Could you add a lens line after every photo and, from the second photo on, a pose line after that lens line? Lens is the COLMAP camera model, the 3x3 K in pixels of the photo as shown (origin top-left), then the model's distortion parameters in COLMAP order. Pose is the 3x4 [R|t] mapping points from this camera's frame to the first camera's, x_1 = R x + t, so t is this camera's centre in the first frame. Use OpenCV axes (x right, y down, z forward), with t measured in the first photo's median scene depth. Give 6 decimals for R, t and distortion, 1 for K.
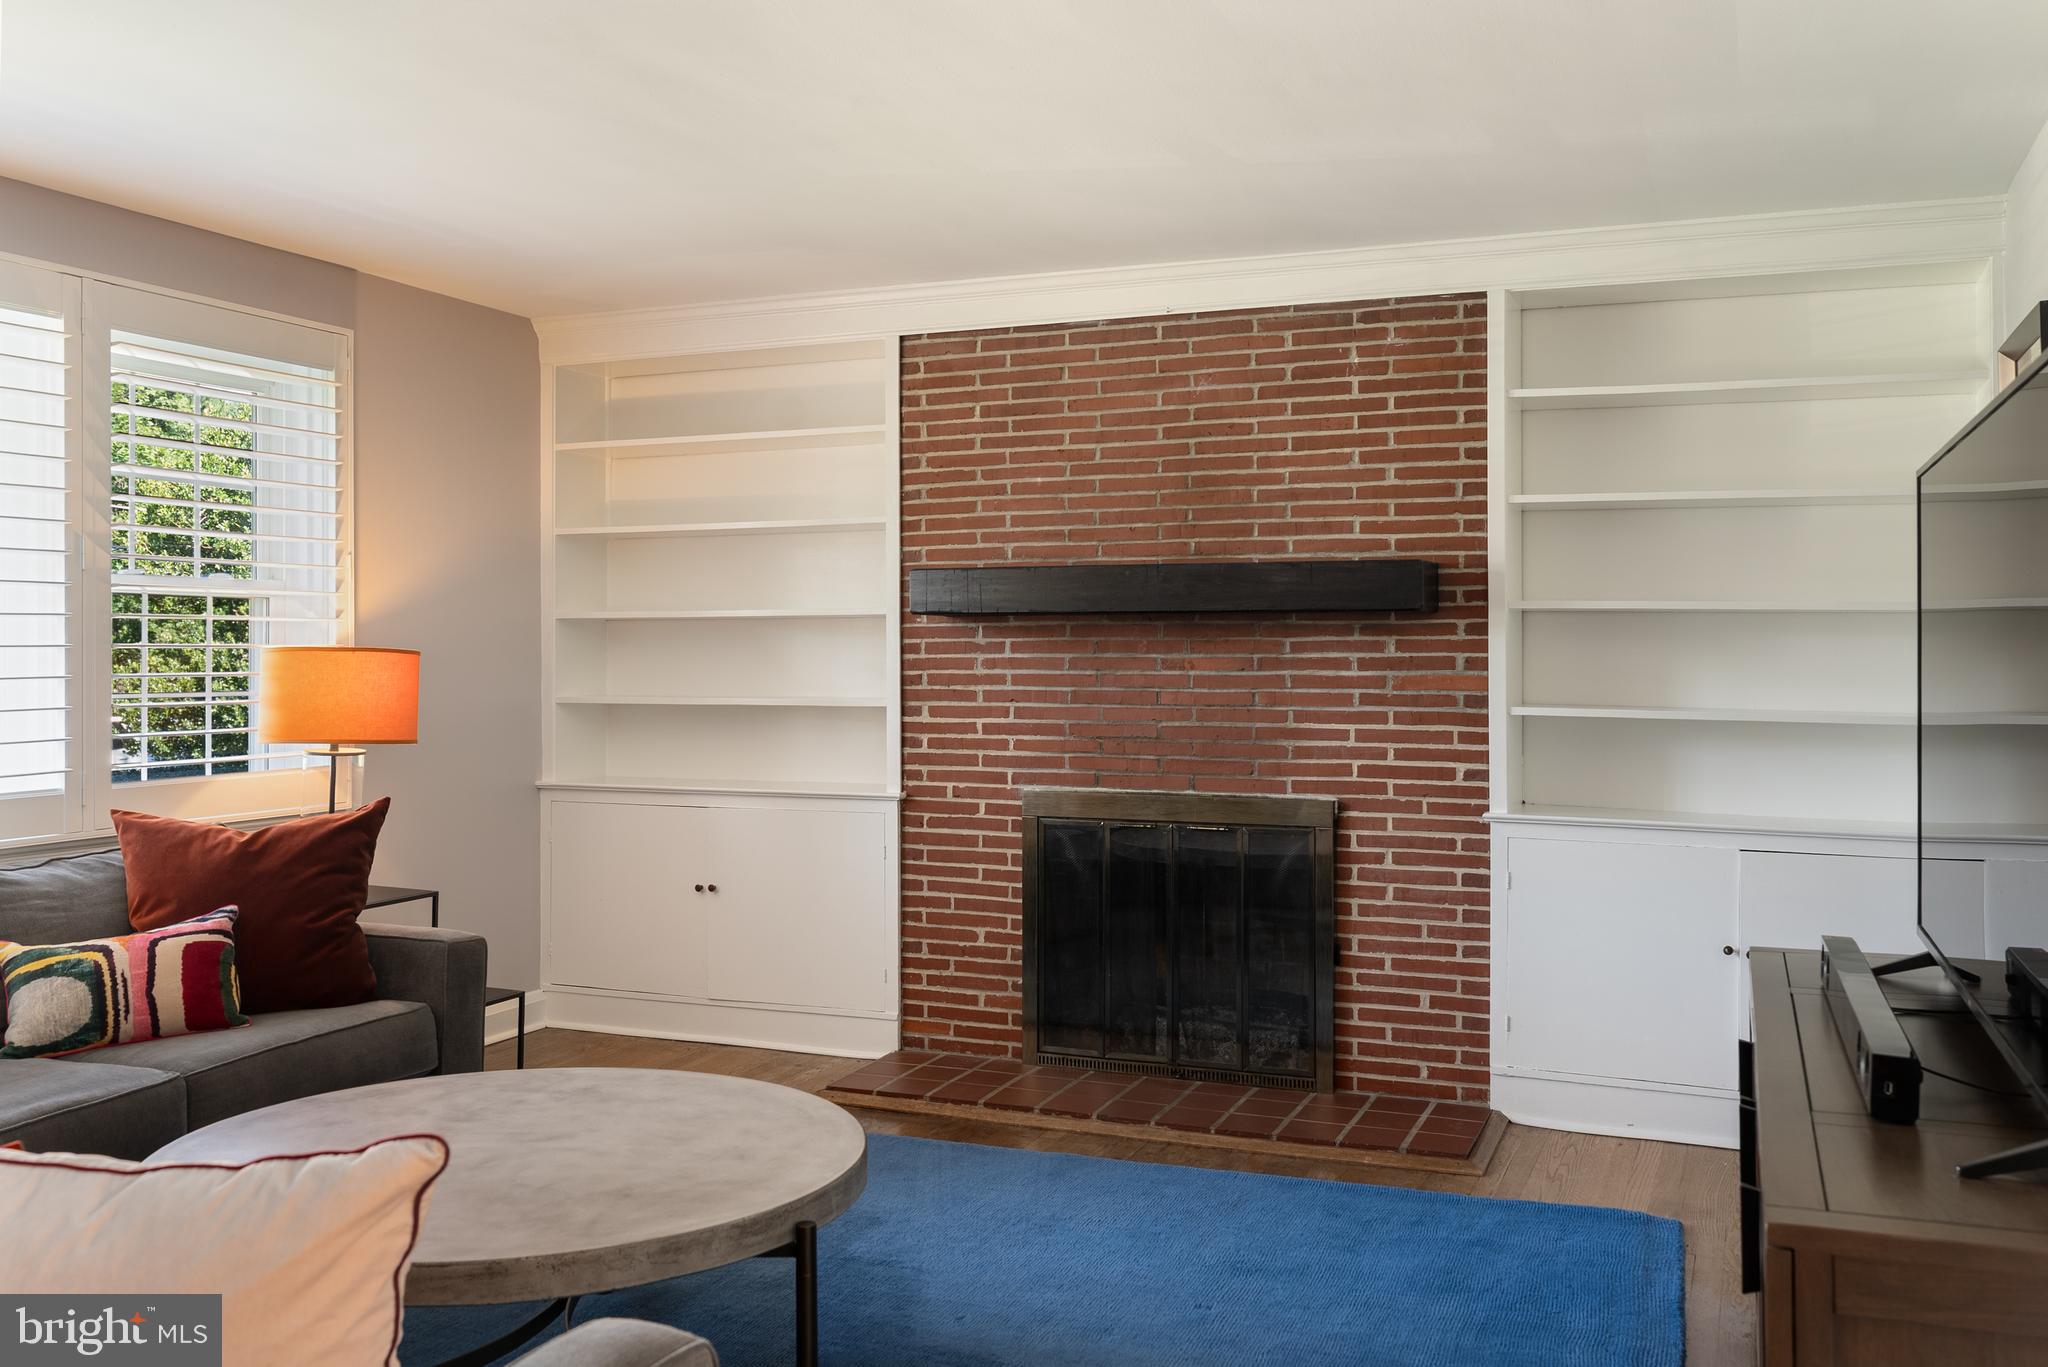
lens RADIAL K [[1788.3, 0, 1018.1], [0, 1788.3, 662.7], [0, 0, 1]] dist [0.003639, 0.001216]
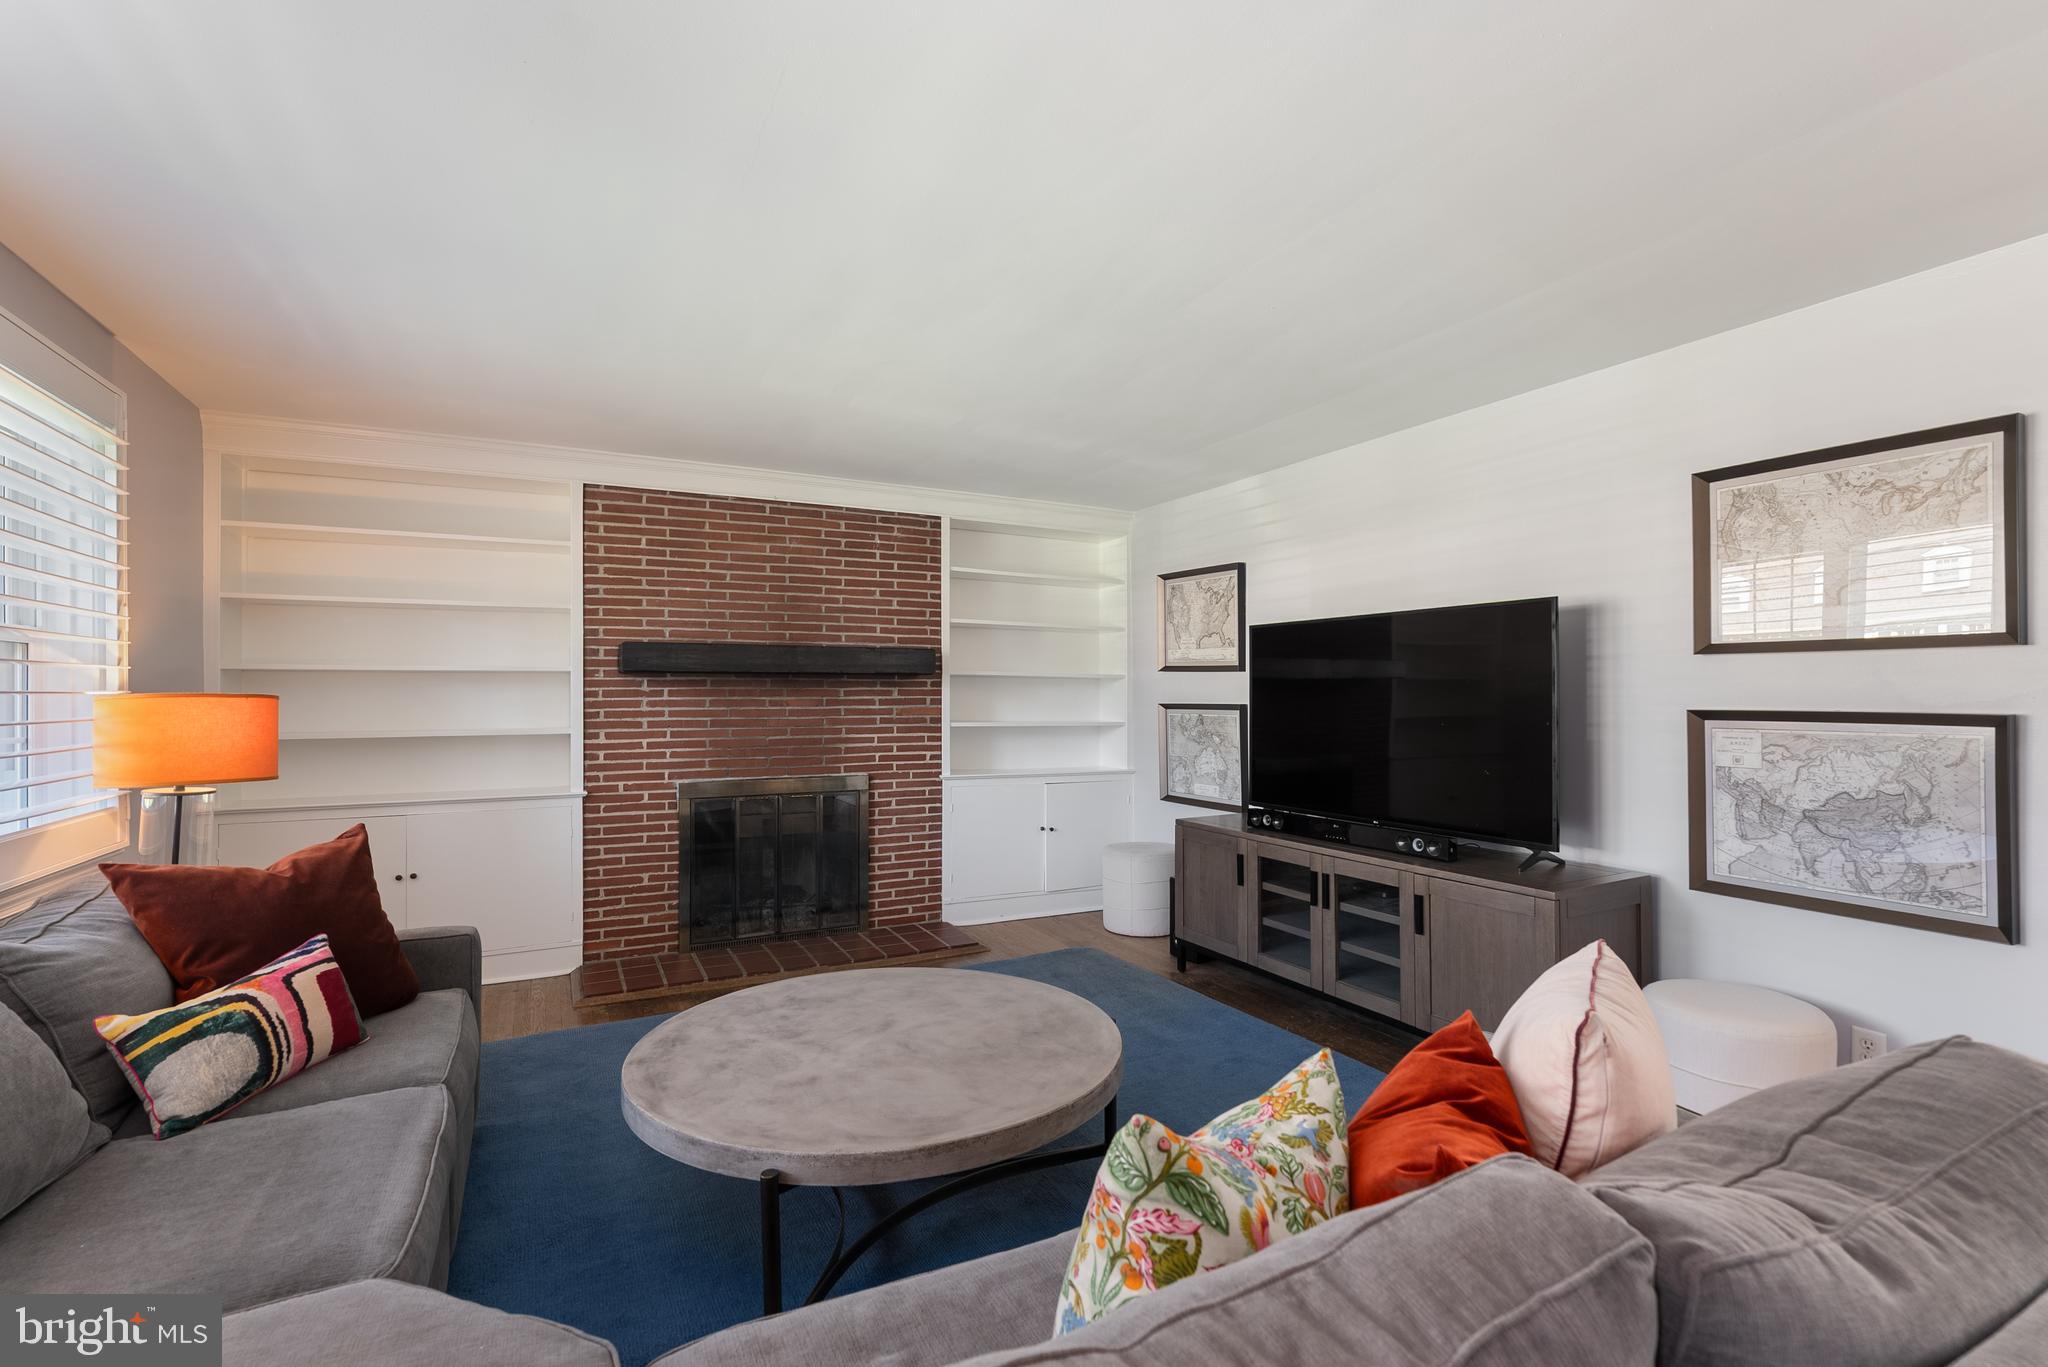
lens RADIAL K [[932.0, 0, 1025.0], [0, 932.0, 702.3], [0, 0, 1]] dist [-0.000308, -0.000812]
pose [[0.644478, -0.008739, 0.764573, -0.455495], [0.005072, 0.999962, 0.007154, -0.005219], [-0.764606, -0.000733, 0.644497, 0.239568]]
